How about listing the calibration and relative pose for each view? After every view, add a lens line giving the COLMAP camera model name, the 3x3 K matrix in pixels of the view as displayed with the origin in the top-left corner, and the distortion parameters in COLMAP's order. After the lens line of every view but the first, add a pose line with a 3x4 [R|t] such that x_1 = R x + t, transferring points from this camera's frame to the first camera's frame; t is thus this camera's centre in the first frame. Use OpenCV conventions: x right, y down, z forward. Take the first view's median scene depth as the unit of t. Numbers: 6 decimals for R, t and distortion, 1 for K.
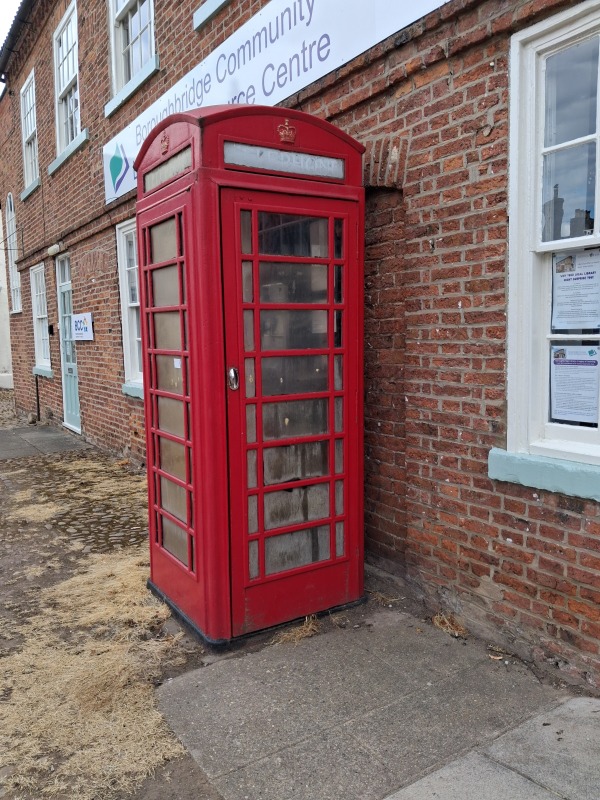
lens RADIAL K [[632.5, 0, 282.6], [0, 632.5, 398.1], [0, 0, 1]] dist [-0.010940, 0.012825]
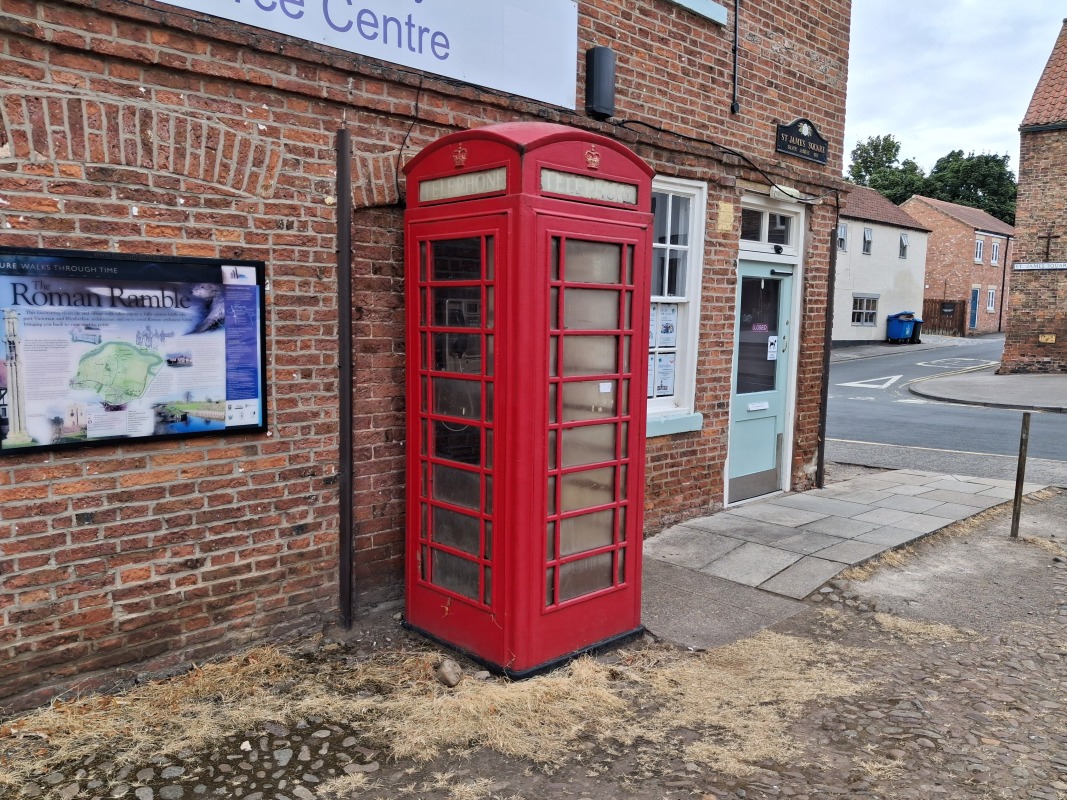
lens RADIAL K [[851.3, 0, 567.0], [0, 851.3, 413.1], [0, 0, 1]] dist [0.009224, -0.004625]
pose [[-0.240253, -0.092339, 0.966309, -1.395526], [0.092015, 0.988817, 0.117367, -0.172014], [-0.966339, 0.117112, -0.229069, 1.320307]]
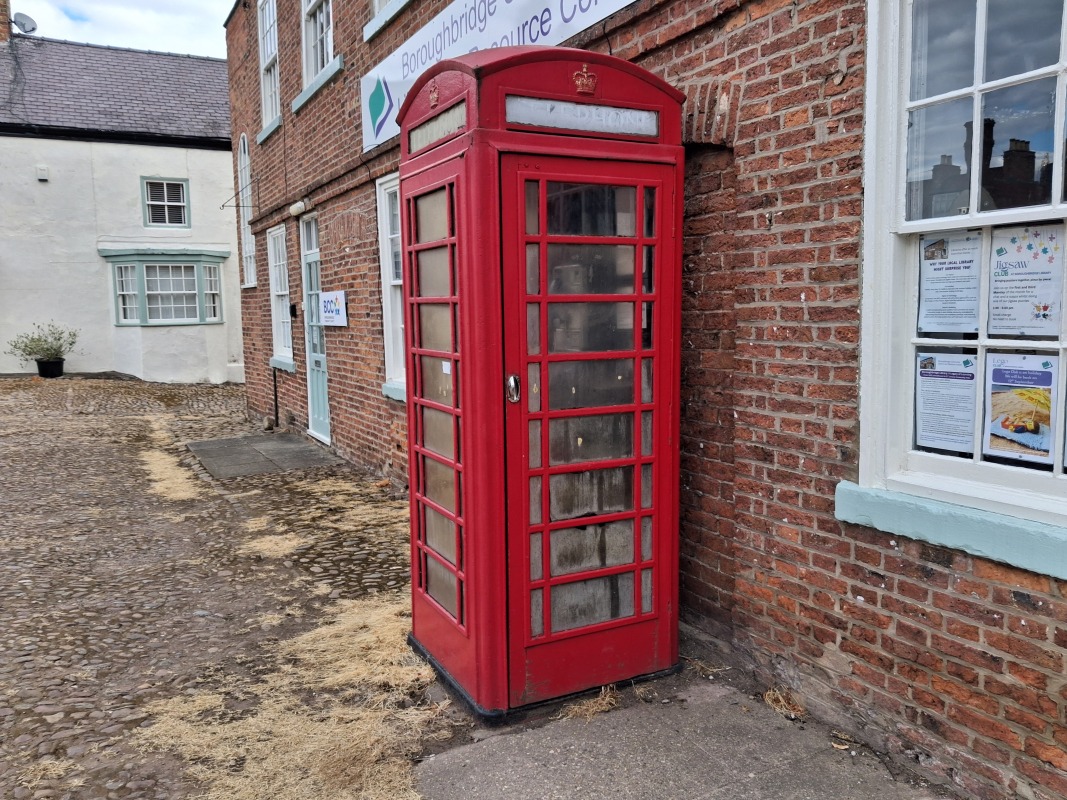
lens RADIAL K [[853.6, 0, 533.5], [0, 853.6, 400.0], [0, 0, 1]] dist [0.004577, -0.016851]
pose [[0.997071, 0.012439, -0.075465, 0.026612], [-0.012042, 0.999911, 0.005721, -0.020861], [0.075530, -0.004796, 0.997132, -0.079717]]
